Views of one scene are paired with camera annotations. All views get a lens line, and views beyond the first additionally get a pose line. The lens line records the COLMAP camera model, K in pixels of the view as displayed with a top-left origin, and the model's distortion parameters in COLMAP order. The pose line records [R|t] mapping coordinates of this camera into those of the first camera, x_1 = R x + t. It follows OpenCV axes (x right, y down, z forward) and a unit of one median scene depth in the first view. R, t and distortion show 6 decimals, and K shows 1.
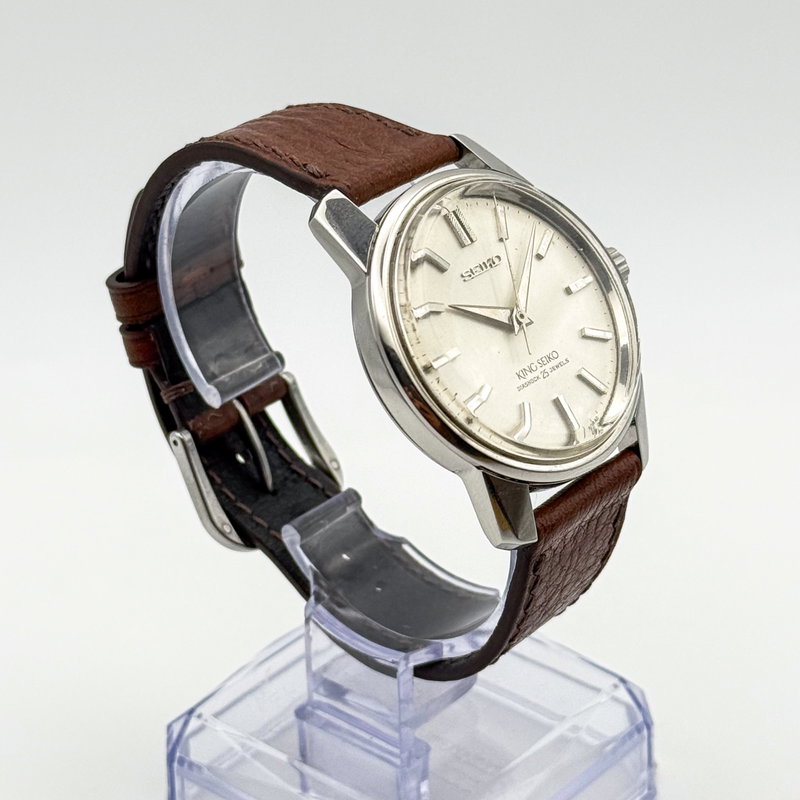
lens RADIAL K [[2311.3, 0, 402.1], [0, 2311.3, 400.1], [0, 0, 1]] dist [0.116208, -1.992636]
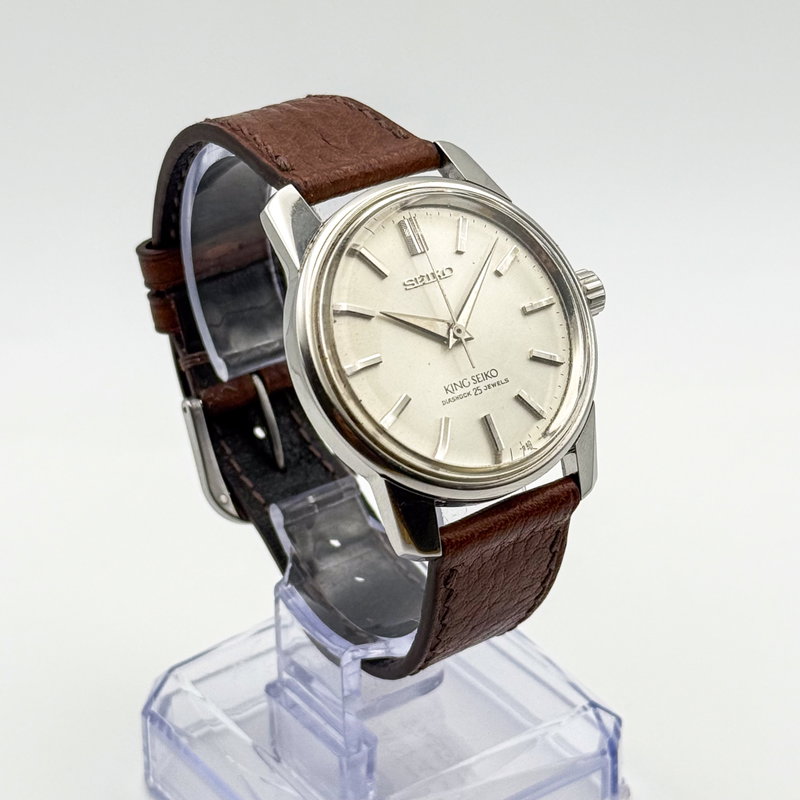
lens RADIAL K [[2311.3, 0, 402.1], [0, 2311.3, 400.1], [0, 0, 1]] dist [0.116208, -1.992636]
pose [[0.974230, 0.125520, -0.187407, 0.204142], [-0.121540, 0.992050, 0.032625, -0.033797], [0.190013, -0.009007, 0.981740, 0.012836]]
